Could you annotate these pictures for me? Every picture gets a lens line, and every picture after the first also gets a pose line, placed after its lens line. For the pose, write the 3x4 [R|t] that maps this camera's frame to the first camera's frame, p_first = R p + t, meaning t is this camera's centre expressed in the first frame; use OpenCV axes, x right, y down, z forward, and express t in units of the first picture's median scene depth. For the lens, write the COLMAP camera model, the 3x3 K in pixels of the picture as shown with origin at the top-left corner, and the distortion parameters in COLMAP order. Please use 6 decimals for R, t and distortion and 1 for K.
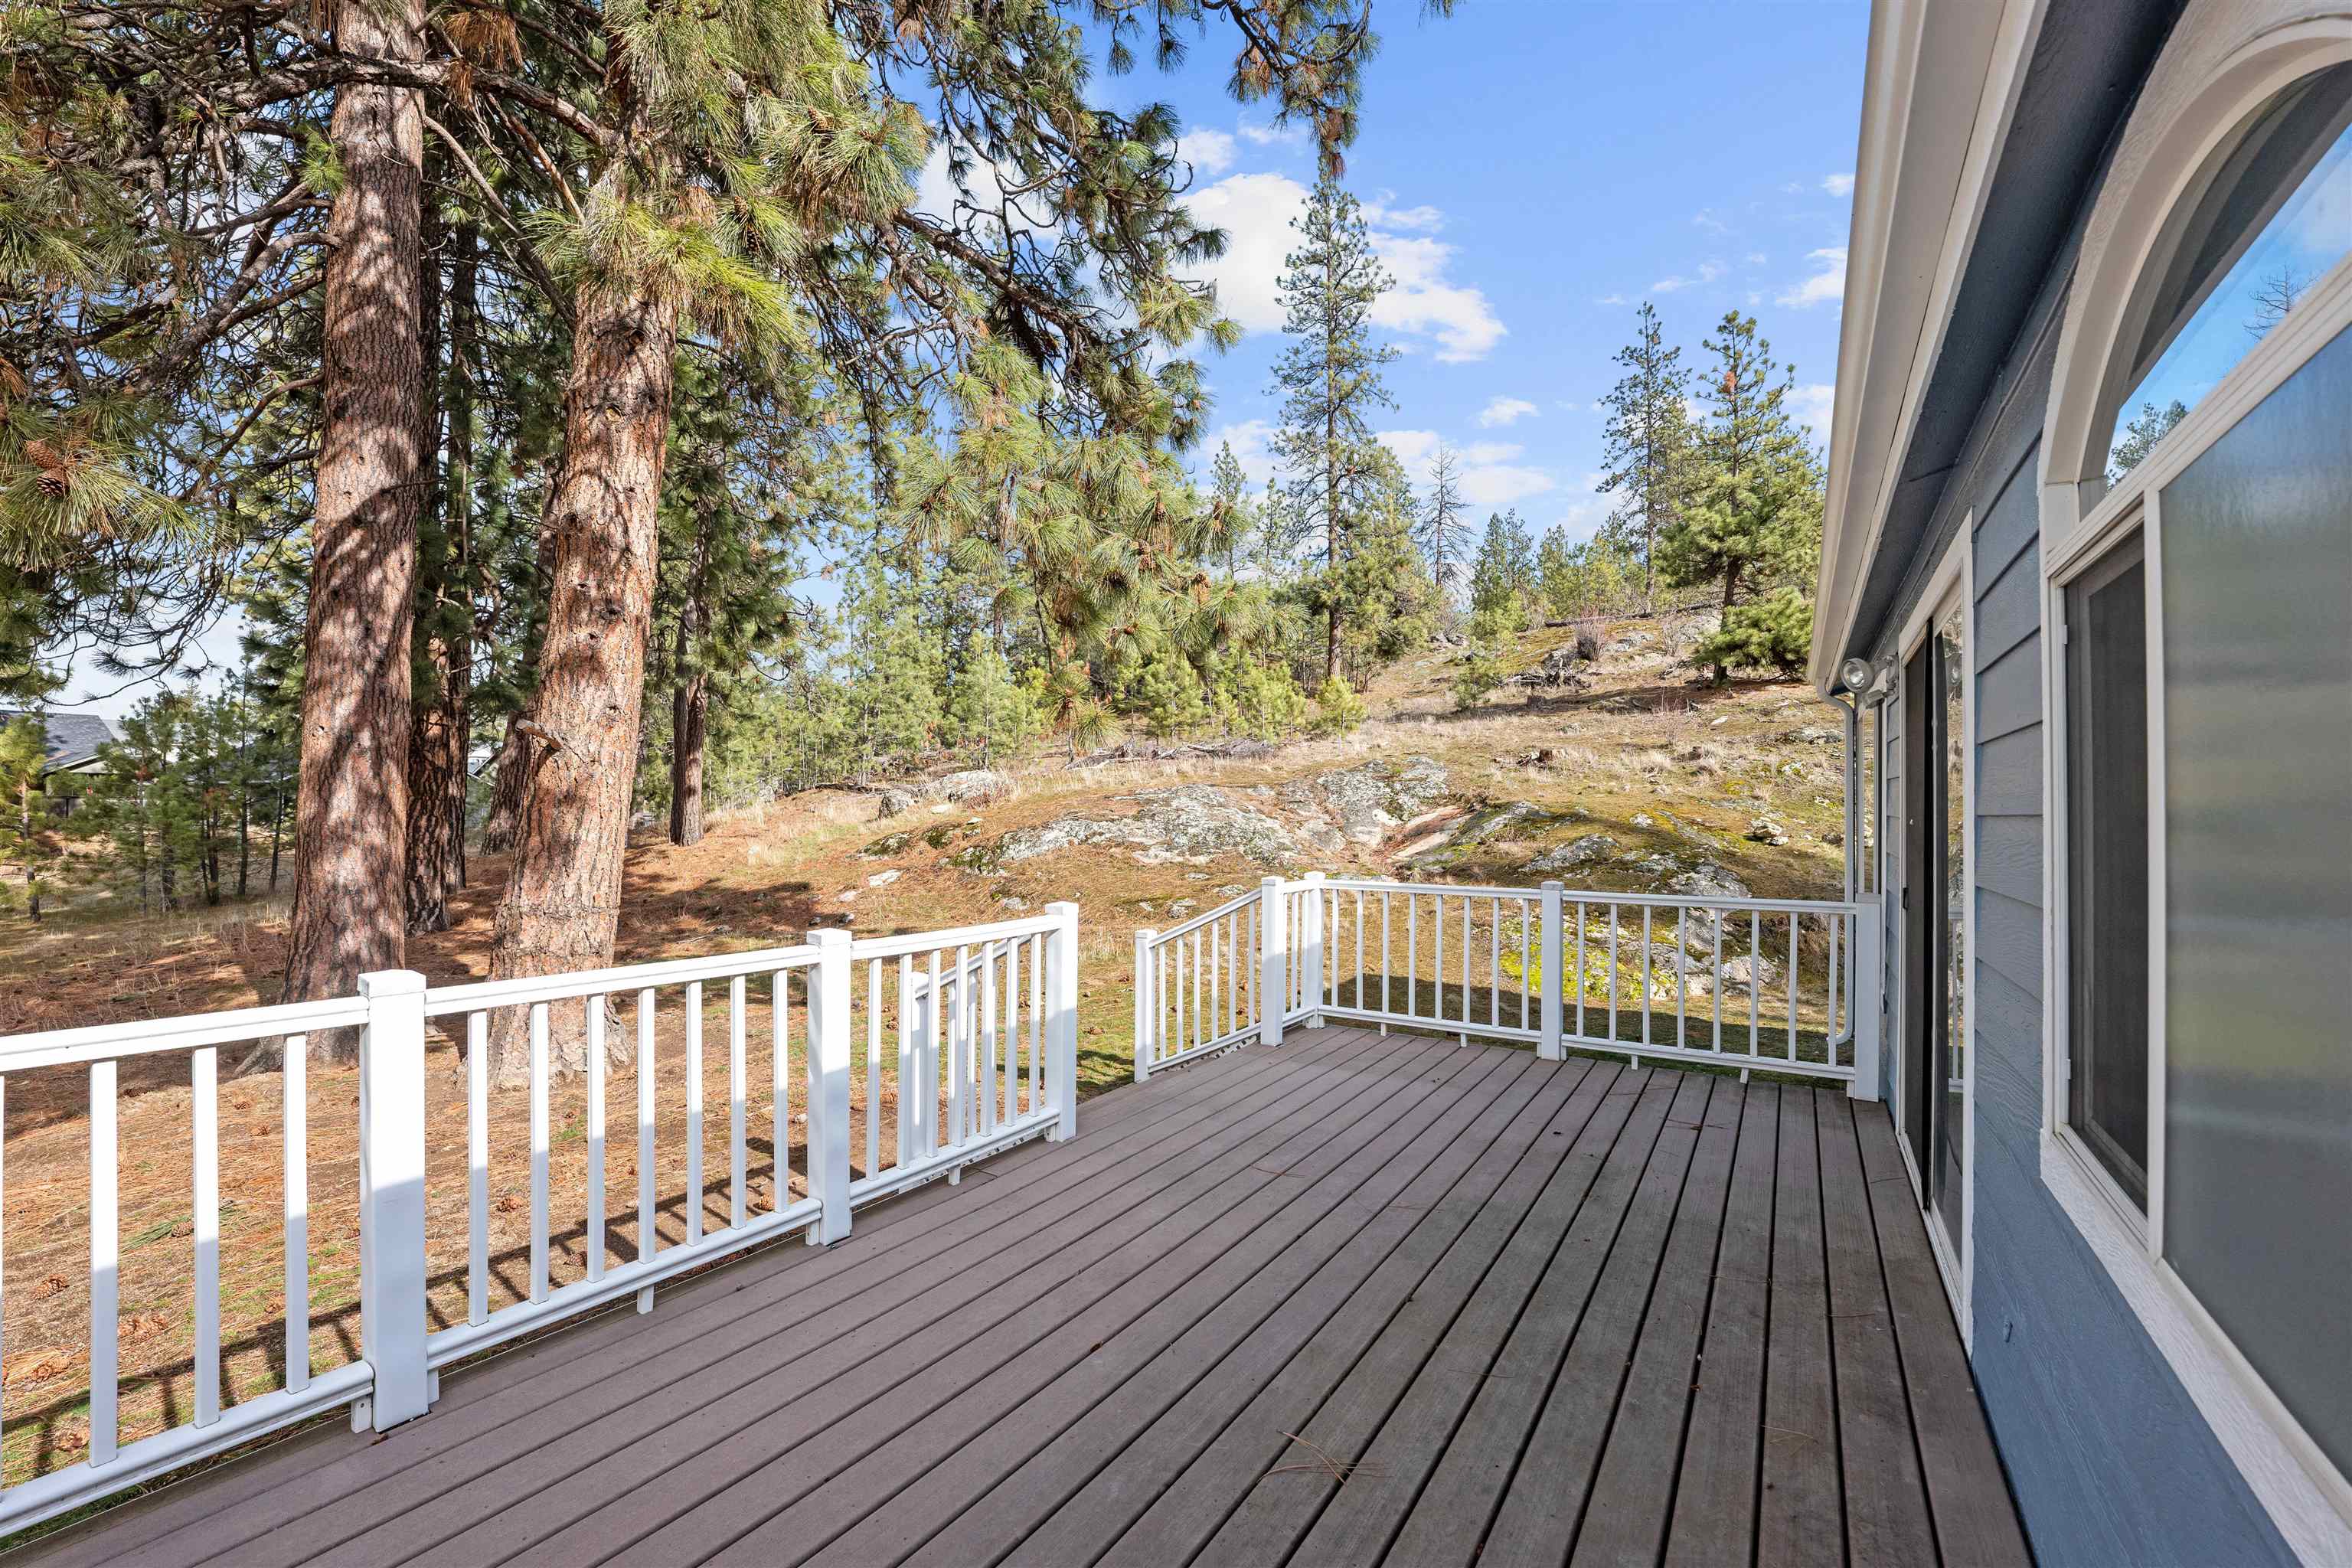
lens RADIAL K [[971.3, 0, 1184.8], [0, 971.3, 789.6], [0, 0, 1]] dist [-0.002515, 0.000250]
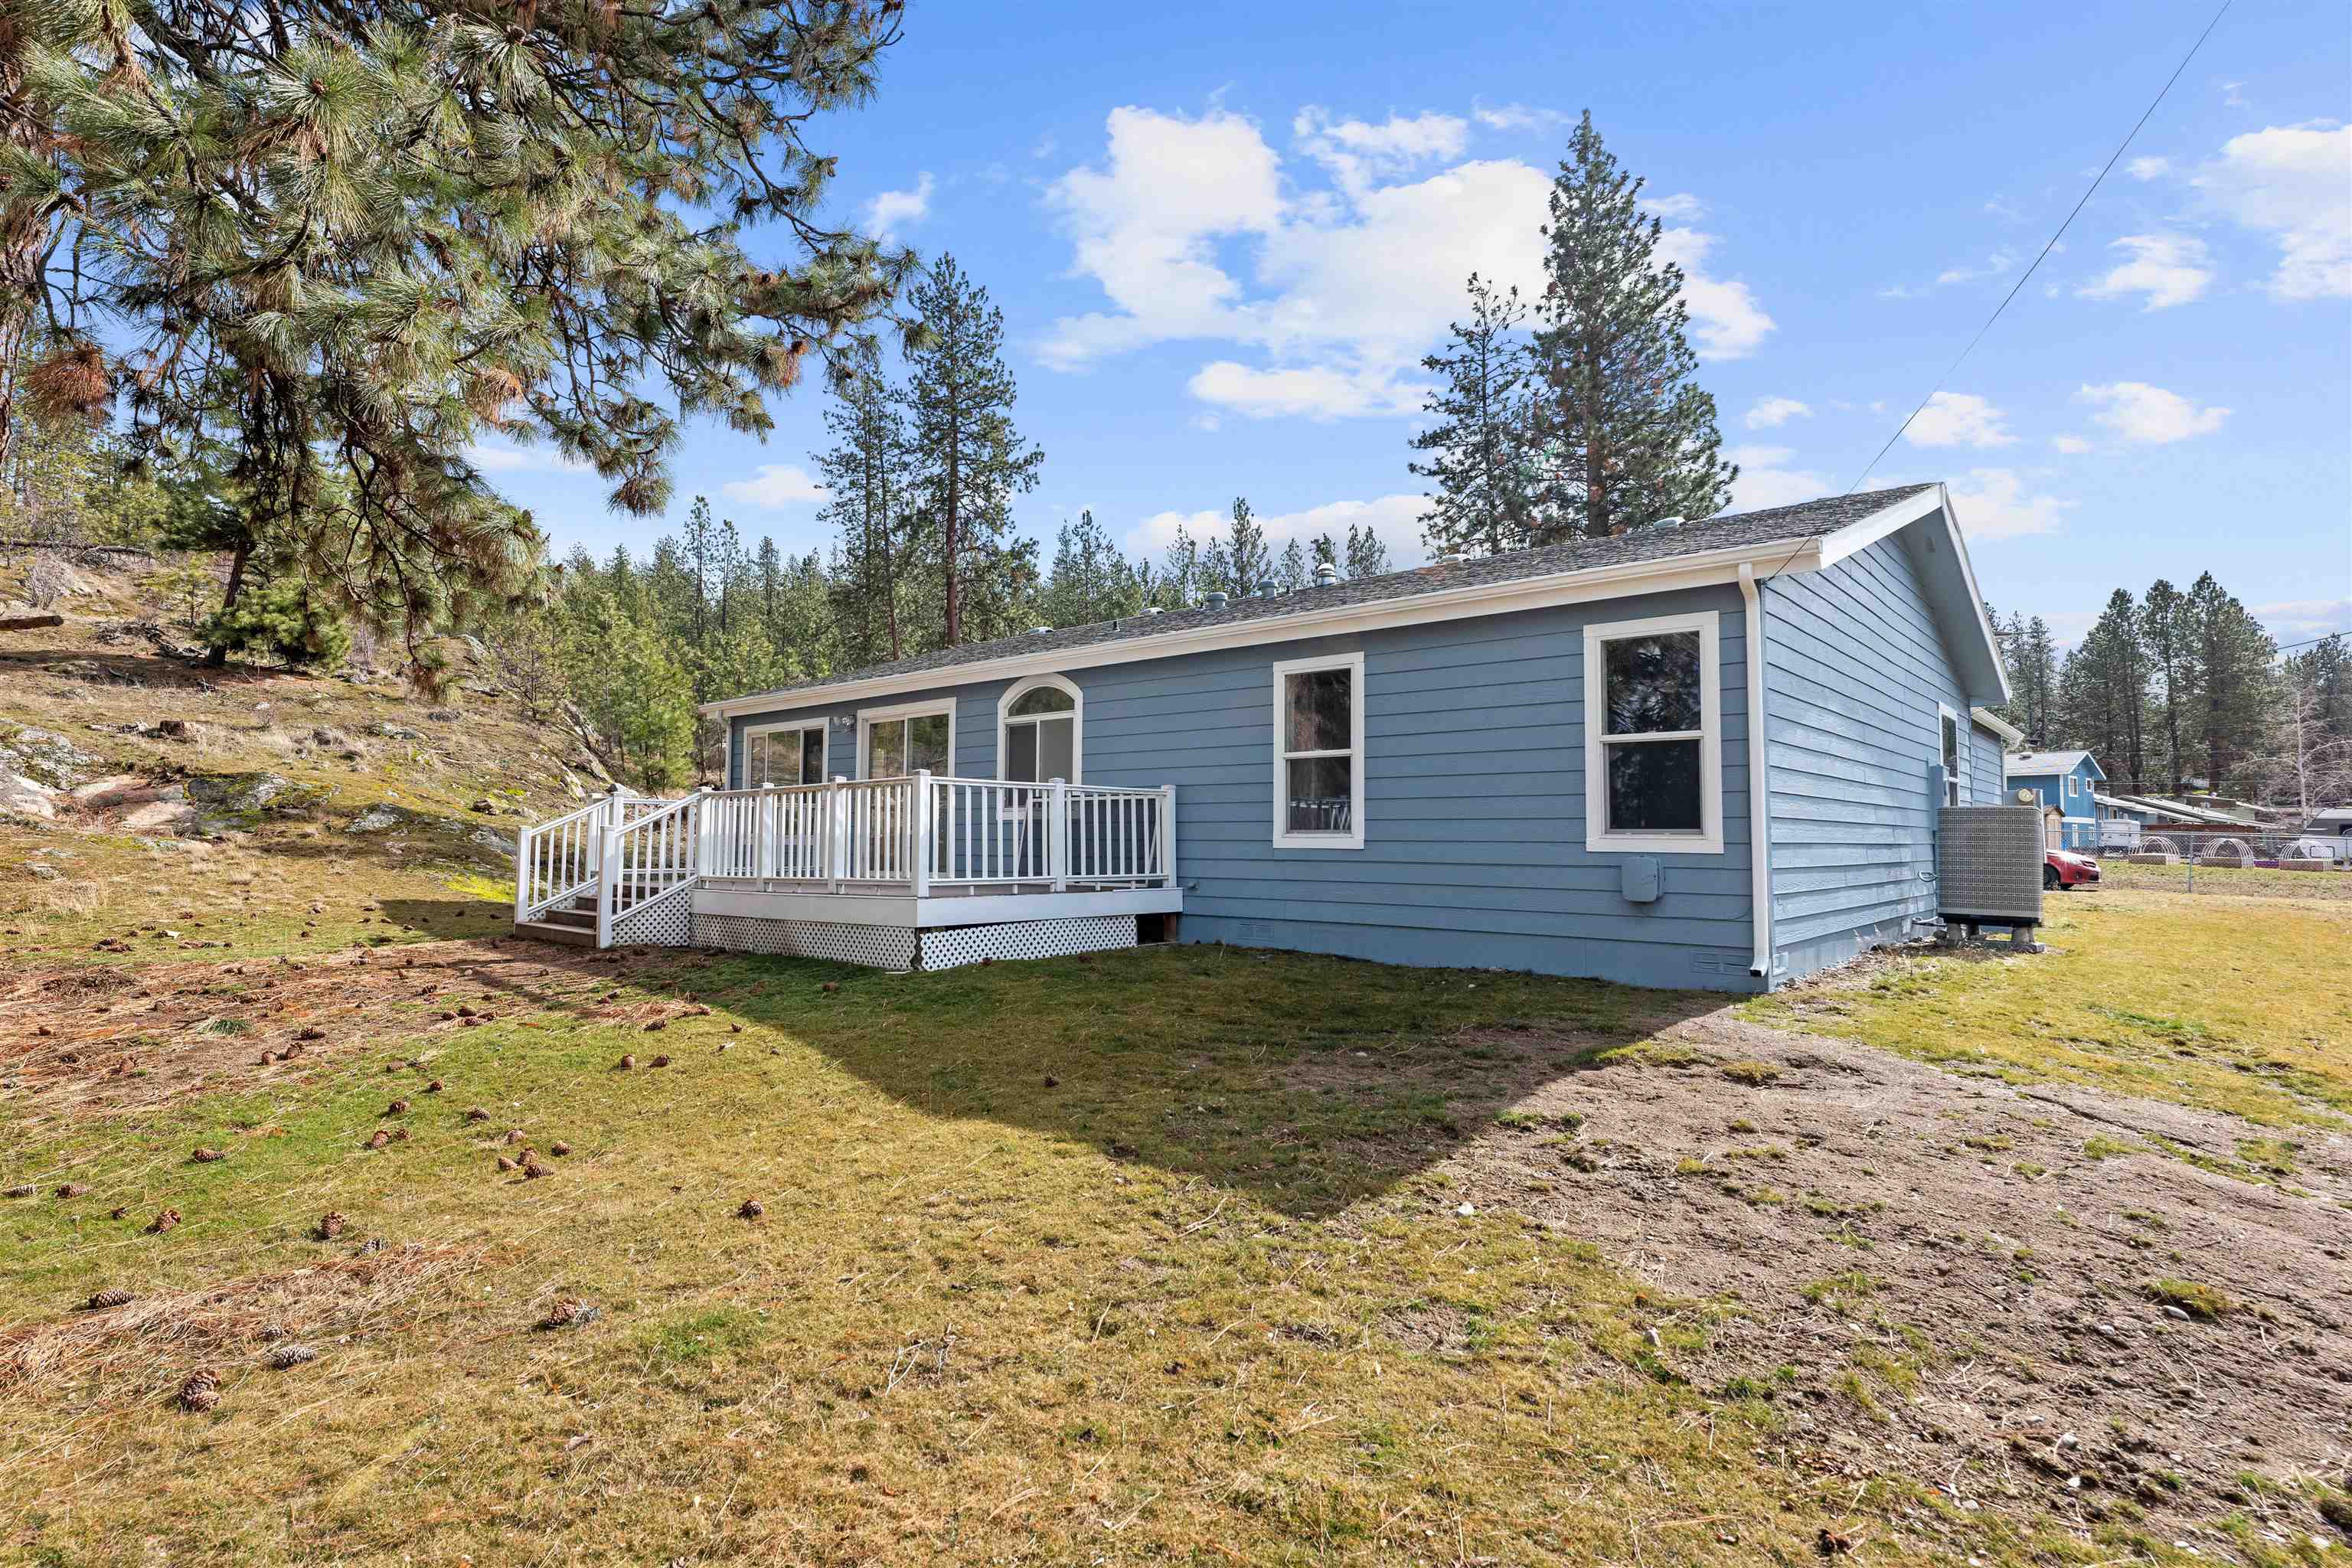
lens RADIAL K [[1191.5, 0, 1202.1], [0, 1191.5, 797.5], [0, 0, 1]] dist [-0.013095, 0.000274]
pose [[0.136764, 0.032983, 0.990054, -0.465241], [-0.022792, 0.999286, -0.030142, 0.033249], [-0.990341, -0.018443, 0.137419, -0.092088]]
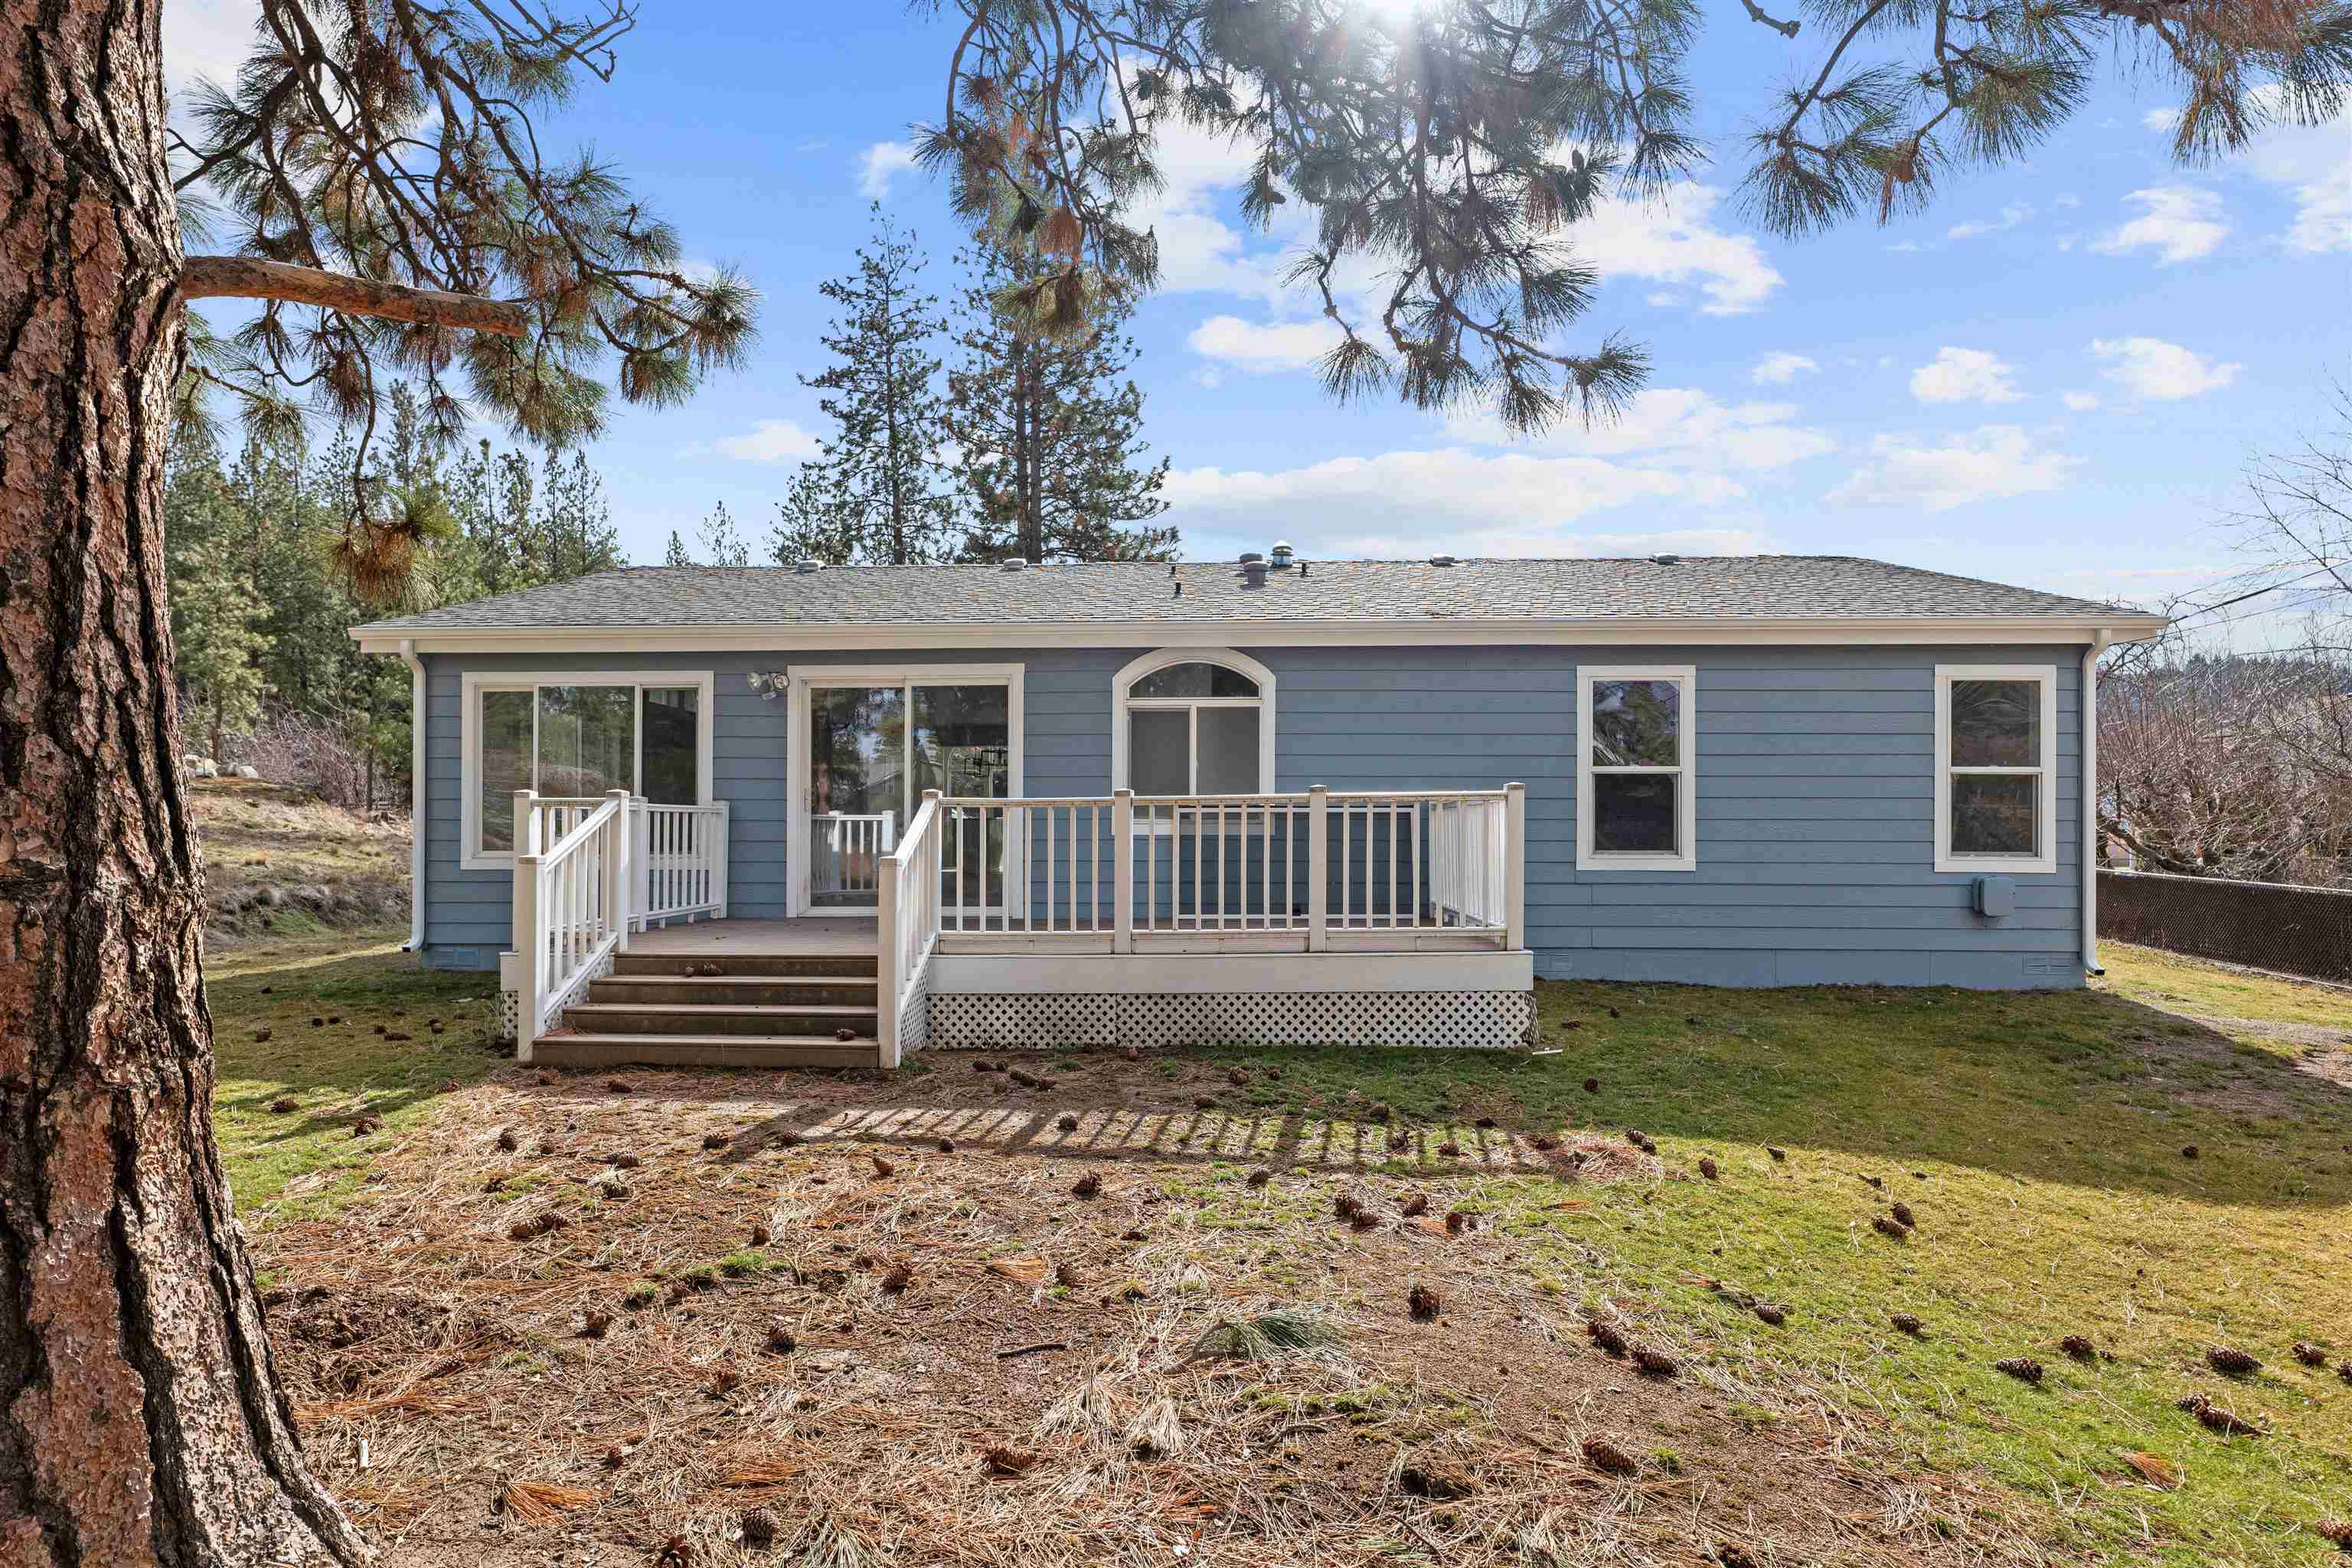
lens RADIAL K [[1279.5, 0, 1163.8], [0, 1279.5, 801.8], [0, 0, 1]] dist [-0.000673, -0.000022]
pose [[-0.505727, 0.014284, 0.862575, -0.326123], [-0.021709, 0.999336, -0.029277, 0.030623], [-0.862420, -0.033532, -0.505081, 0.282501]]
